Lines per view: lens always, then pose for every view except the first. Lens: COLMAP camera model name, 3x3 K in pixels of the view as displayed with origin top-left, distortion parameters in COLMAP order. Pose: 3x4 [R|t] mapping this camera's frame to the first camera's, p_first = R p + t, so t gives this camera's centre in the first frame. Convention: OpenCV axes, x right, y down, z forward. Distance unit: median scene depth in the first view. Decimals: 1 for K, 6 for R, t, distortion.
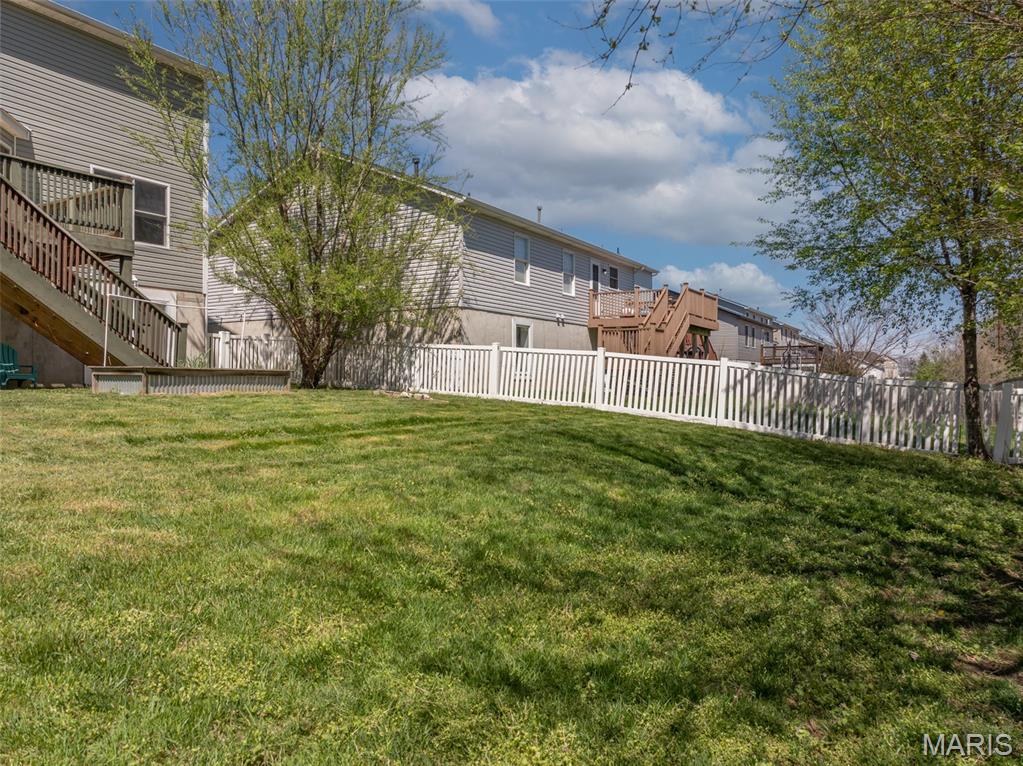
lens RADIAL K [[717.7, 0, 518.0], [0, 717.7, 381.4], [0, 0, 1]] dist [-0.028319, 0.013064]
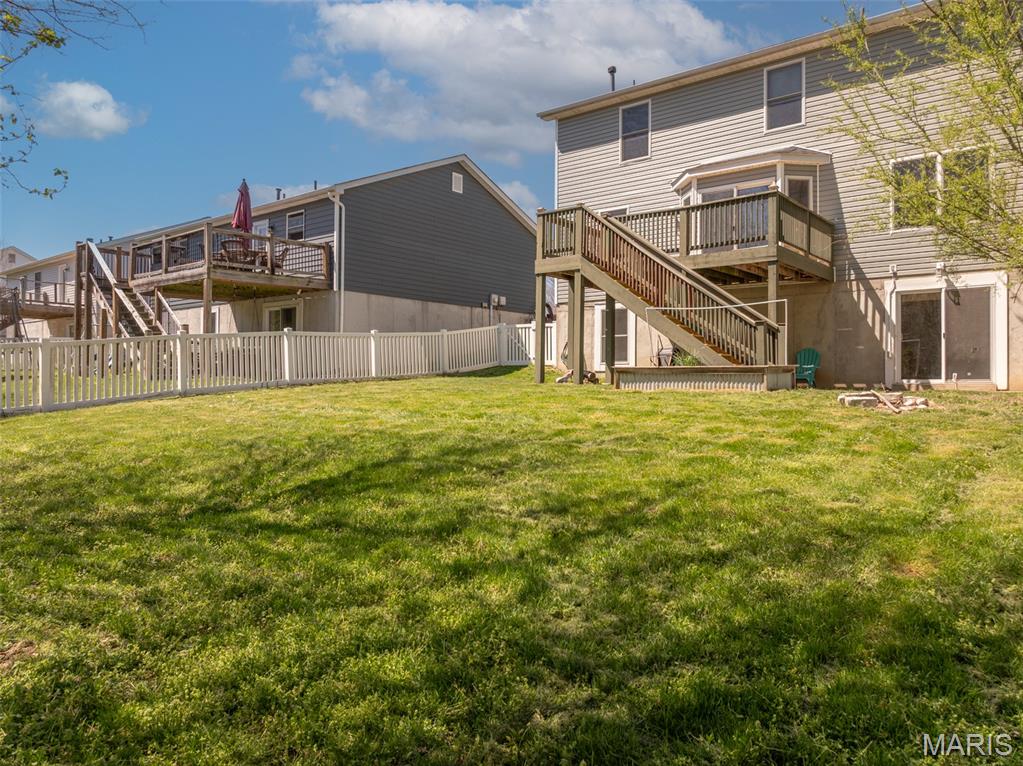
lens RADIAL K [[717.7, 0, 518.0], [0, 717.7, 381.4], [0, 0, 1]] dist [-0.028319, 0.013064]
pose [[-0.126600, -0.005018, -0.991941, 0.662087], [-0.002335, 0.999986, -0.004761, 0.008981], [0.991951, 0.001714, -0.126610, 0.927080]]
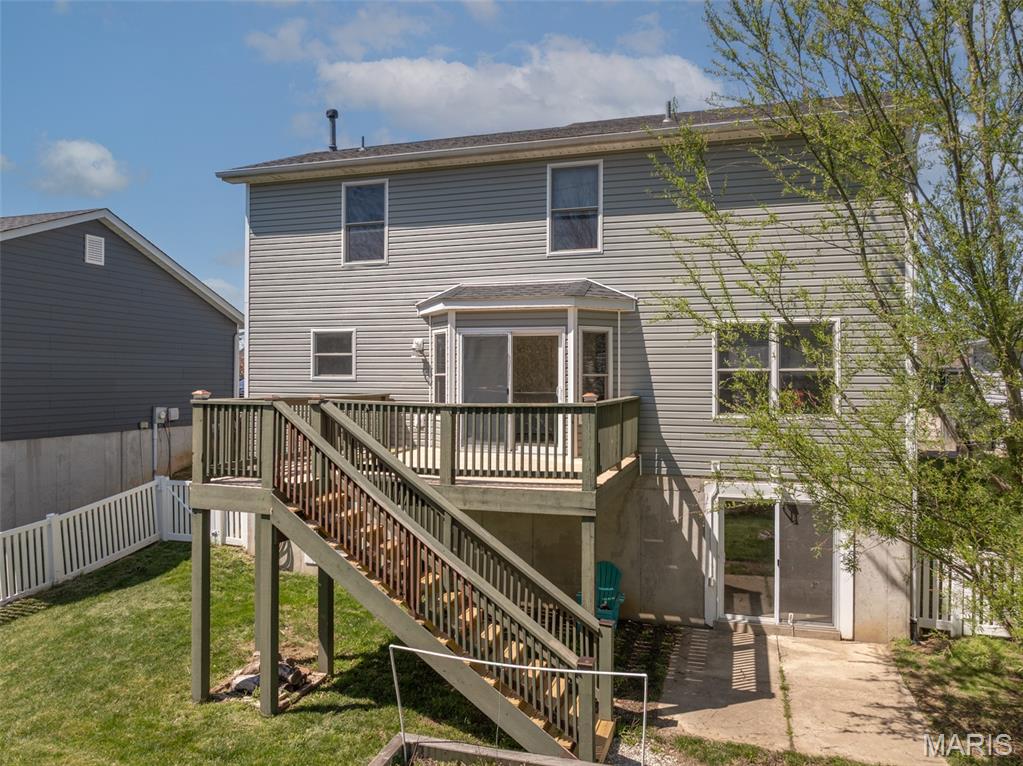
lens RADIAL K [[717.7, 0, 518.0], [0, 717.7, 381.4], [0, 0, 1]] dist [-0.028319, 0.013064]
pose [[0.249293, 0.003160, -0.968423, 0.098931], [-0.000421, 0.999995, 0.003155, -0.367676], [0.968428, -0.000379, 0.249293, 0.938174]]
